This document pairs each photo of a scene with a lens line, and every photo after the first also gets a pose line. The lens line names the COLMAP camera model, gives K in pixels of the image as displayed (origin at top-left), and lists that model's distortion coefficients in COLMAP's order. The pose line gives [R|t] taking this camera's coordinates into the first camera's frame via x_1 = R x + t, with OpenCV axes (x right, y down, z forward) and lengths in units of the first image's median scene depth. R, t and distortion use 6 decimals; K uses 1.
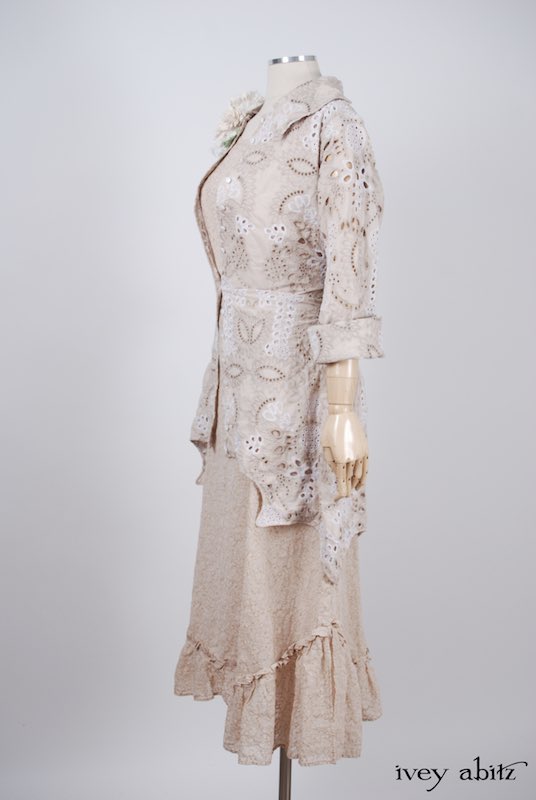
lens RADIAL K [[1286.8, 0, 268.7], [0, 1286.8, 387.1], [0, 0, 1]] dist [-0.070751, -0.031599]
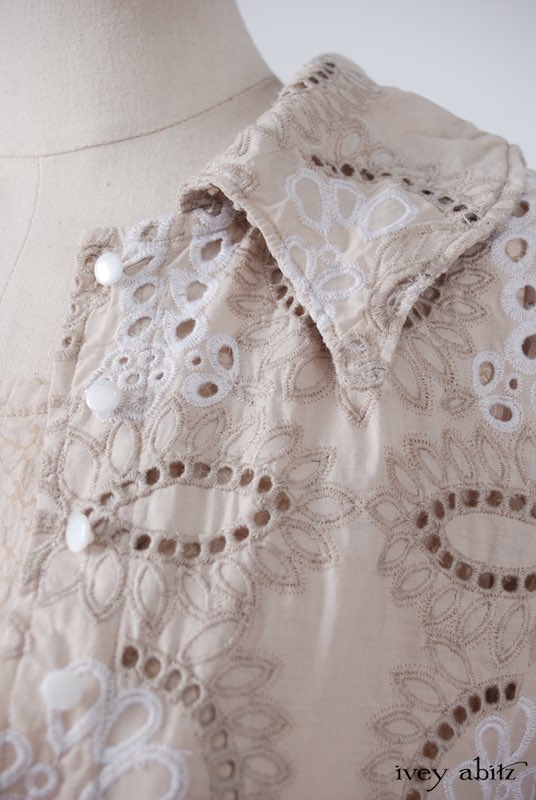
lens RADIAL K [[1383.5, 0, 270.3], [0, 1383.5, 398.7], [0, 0, 1]] dist [-0.070521, 0.015189]
pose [[0.751011, -0.050500, 0.658355, -0.109830], [0.143928, 0.985616, -0.088581, -0.174051], [-0.644412, 0.161282, 0.747477, 0.862527]]
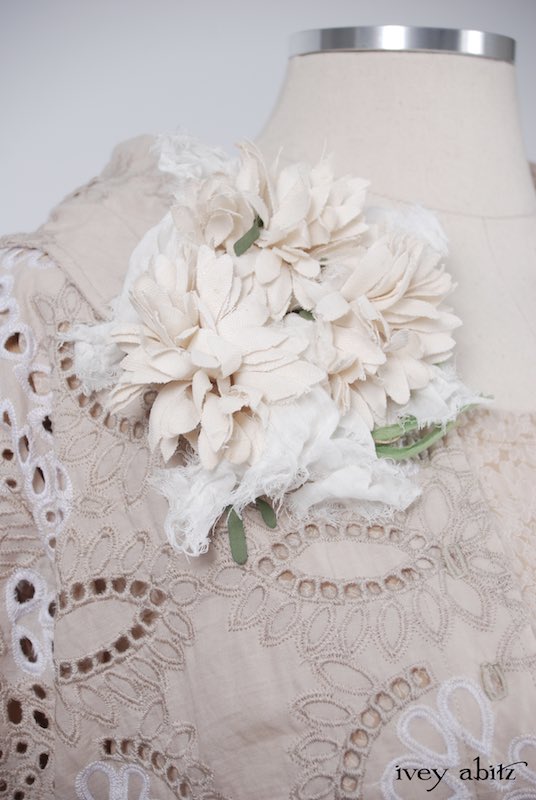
lens RADIAL K [[1608.1, 0, 267.6], [0, 1608.1, 396.8], [0, 0, 1]] dist [-0.052794, 0.044519]
pose [[-0.147528, -0.005757, 0.989041, -0.257267], [0.181399, 0.982863, 0.032779, -0.217198], [-0.972281, 0.184247, -0.143955, 1.105595]]
